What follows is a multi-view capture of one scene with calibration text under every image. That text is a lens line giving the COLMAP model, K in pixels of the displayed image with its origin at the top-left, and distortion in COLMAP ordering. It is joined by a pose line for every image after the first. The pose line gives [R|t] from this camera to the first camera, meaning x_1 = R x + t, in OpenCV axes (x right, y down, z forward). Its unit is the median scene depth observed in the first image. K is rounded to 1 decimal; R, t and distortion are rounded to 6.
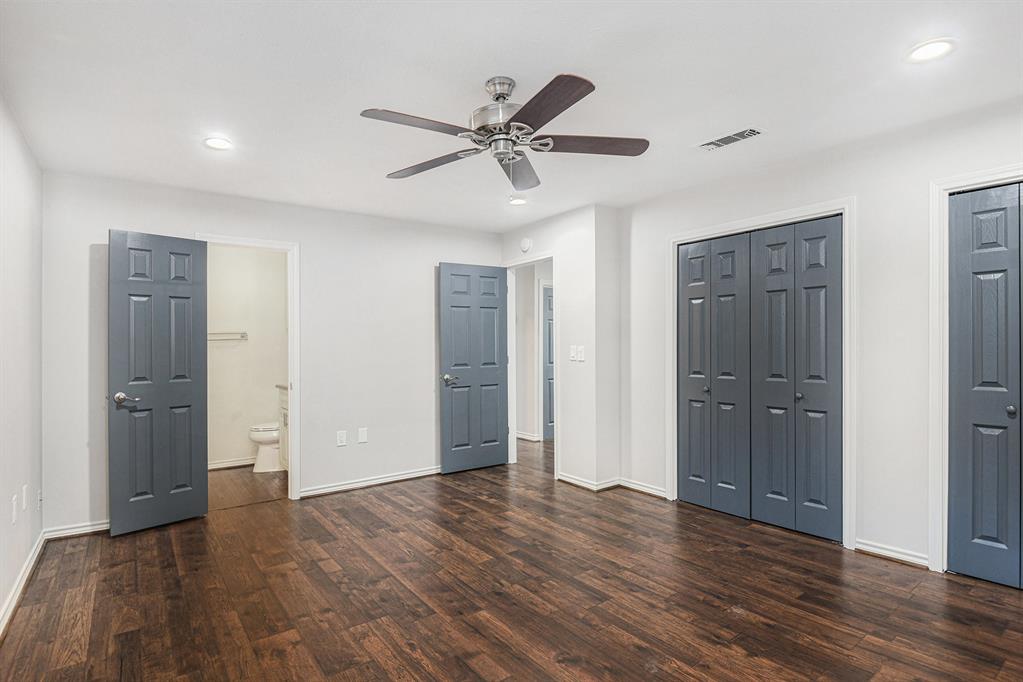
lens RADIAL K [[524.8, 0, 514.6], [0, 524.8, 341.5], [0, 0, 1]] dist [0.000886, -0.002485]
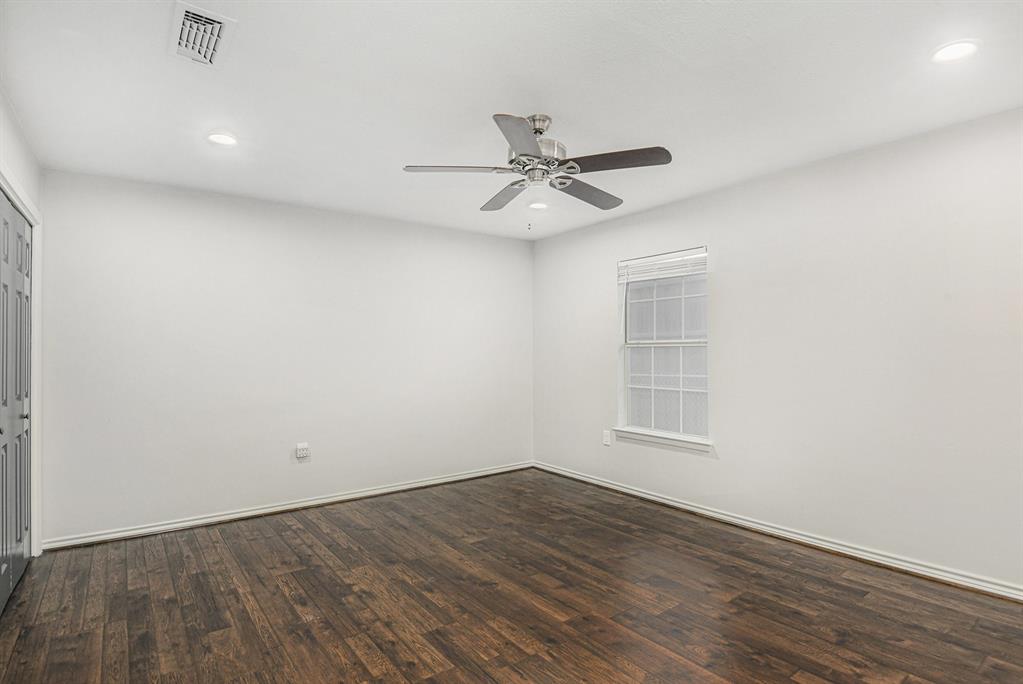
lens RADIAL K [[524.8, 0, 511.6], [0, 524.8, 348.6], [0, 0, 1]] dist [0.000886, -0.002485]
pose [[-0.999843, 0.017645, 0.001851, 0.025591], [0.017612, 0.999710, -0.016408, 0.018962], [-0.002140, -0.016373, -0.999864, 2.016111]]
